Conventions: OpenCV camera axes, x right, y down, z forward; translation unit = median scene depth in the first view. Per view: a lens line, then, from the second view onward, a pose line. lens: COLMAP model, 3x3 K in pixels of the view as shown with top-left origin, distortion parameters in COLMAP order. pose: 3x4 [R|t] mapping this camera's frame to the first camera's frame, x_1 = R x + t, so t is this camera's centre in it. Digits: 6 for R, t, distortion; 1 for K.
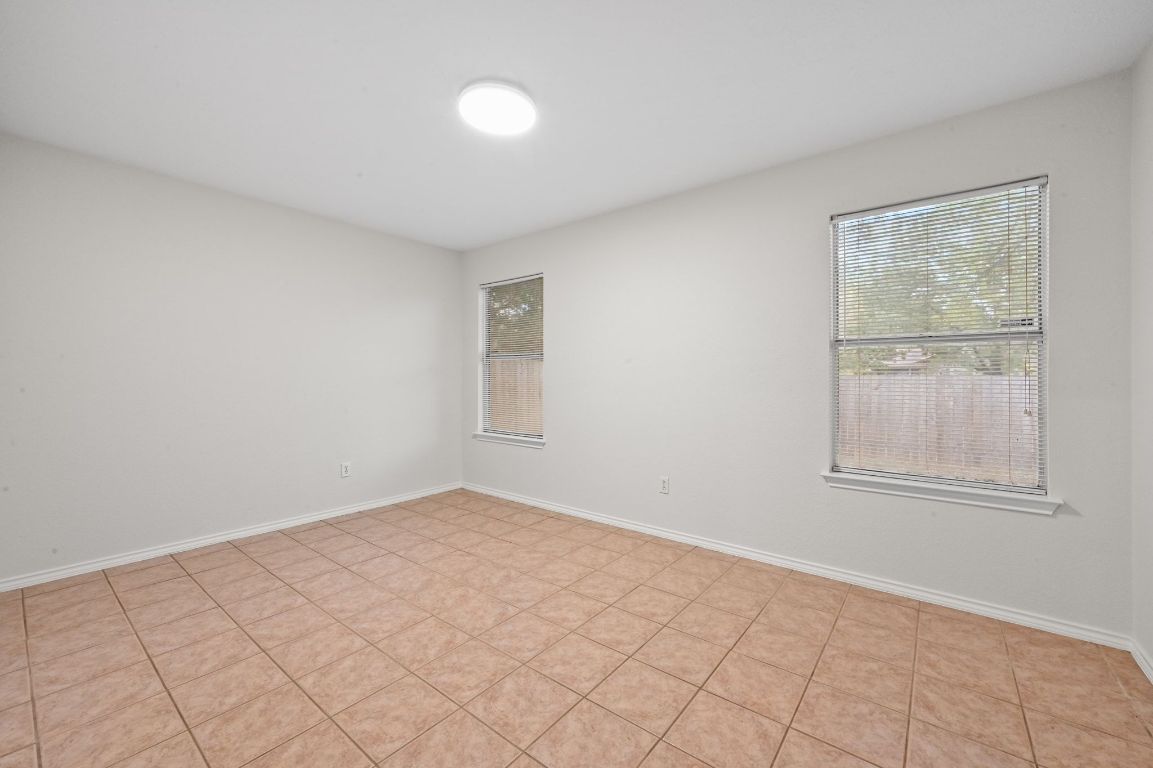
lens RADIAL K [[457.0, 0, 572.8], [0, 457.0, 384.8], [0, 0, 1]] dist [-0.003988, 0.000022]
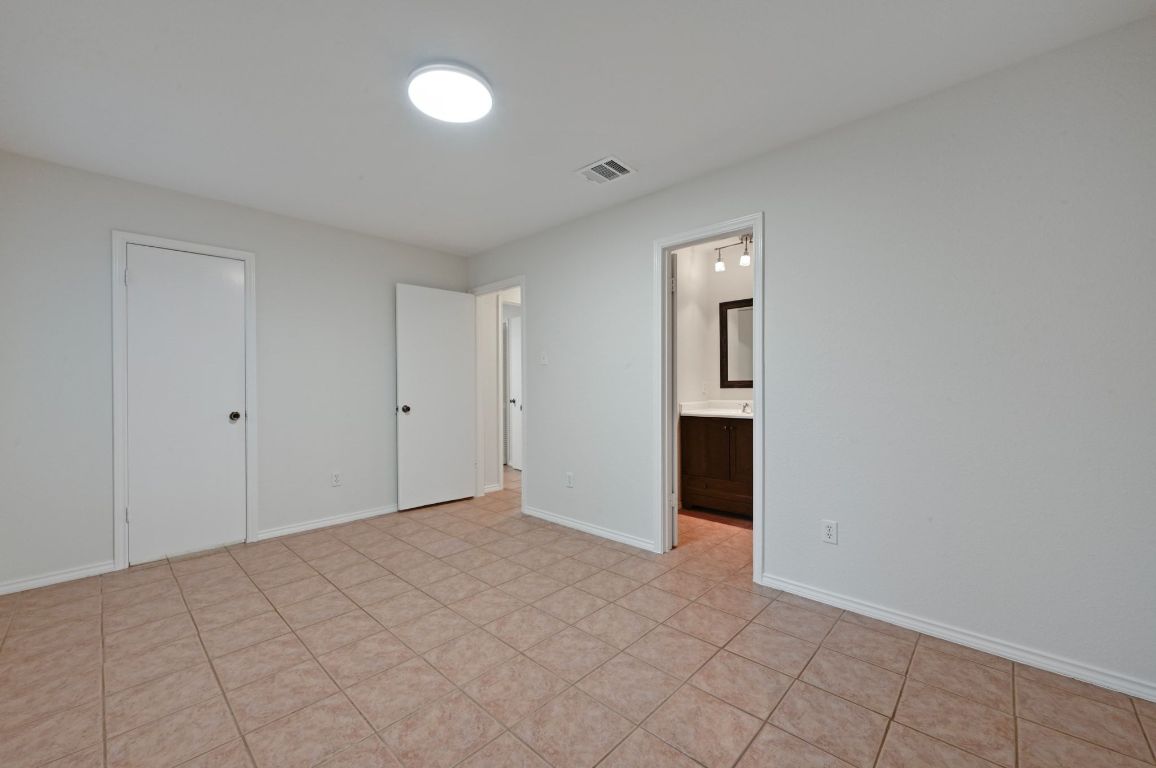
lens RADIAL K [[458.2, 0, 577.2], [0, 458.2, 386.0], [0, 0, 1]] dist [-0.003988, 0.000022]
pose [[-0.996866, 0.003791, 0.079016, -0.538875], [0.004366, 0.999965, 0.007103, -0.020745], [-0.078987, 0.007425, -0.996848, 2.079240]]
